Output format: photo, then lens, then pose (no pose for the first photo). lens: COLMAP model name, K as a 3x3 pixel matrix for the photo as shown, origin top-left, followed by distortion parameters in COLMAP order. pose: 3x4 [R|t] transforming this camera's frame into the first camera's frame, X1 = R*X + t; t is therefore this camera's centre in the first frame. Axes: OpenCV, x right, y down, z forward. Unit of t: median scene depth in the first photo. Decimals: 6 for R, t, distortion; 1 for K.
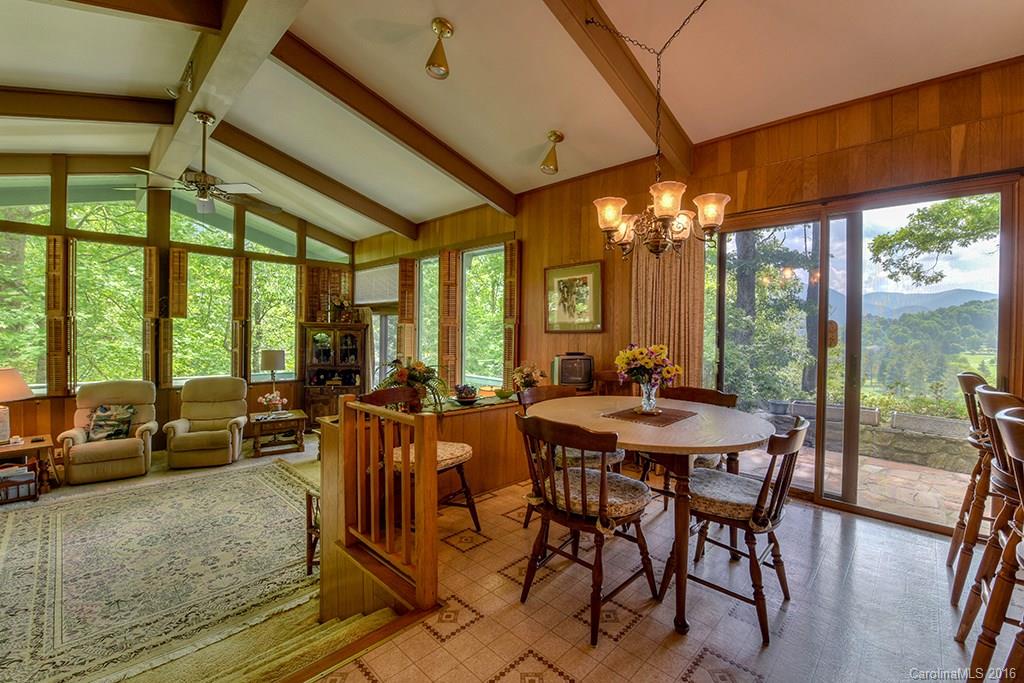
lens RADIAL K [[424.1, 0, 540.5], [0, 424.1, 339.7], [0, 0, 1]] dist [-0.023498, 0.000220]
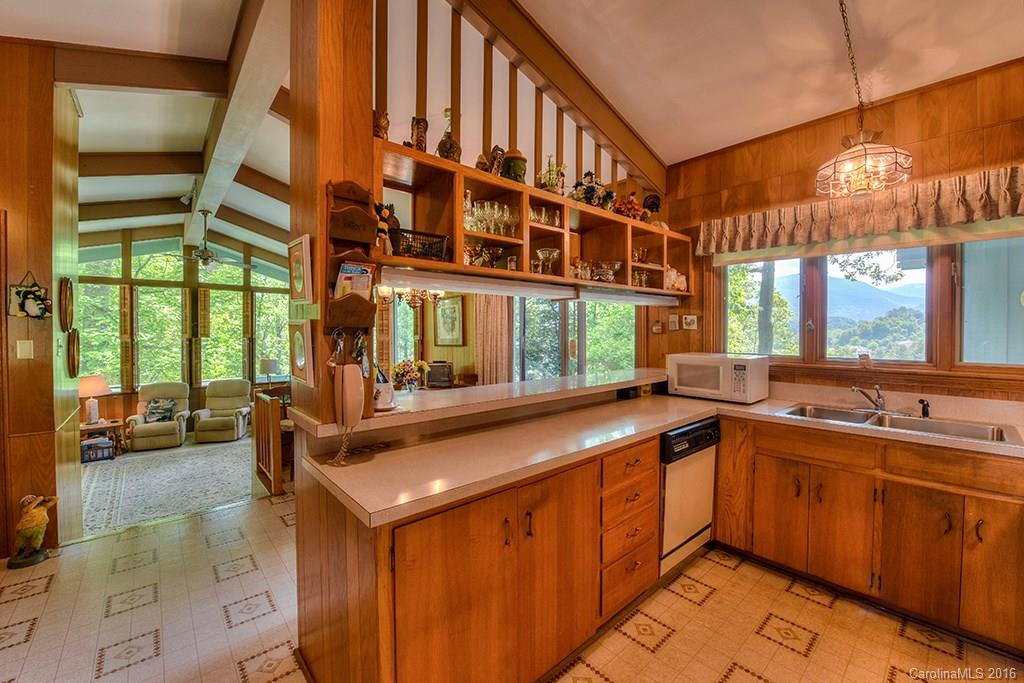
lens RADIAL K [[420.3, 0, 514.1], [0, 420.3, 336.8], [0, 0, 1]] dist [-0.022520, -0.000218]
pose [[0.991465, -0.018951, -0.128986, 0.403130], [0.018006, 0.999802, -0.008494, -0.027371], [0.129122, 0.006099, 0.991610, -0.294969]]
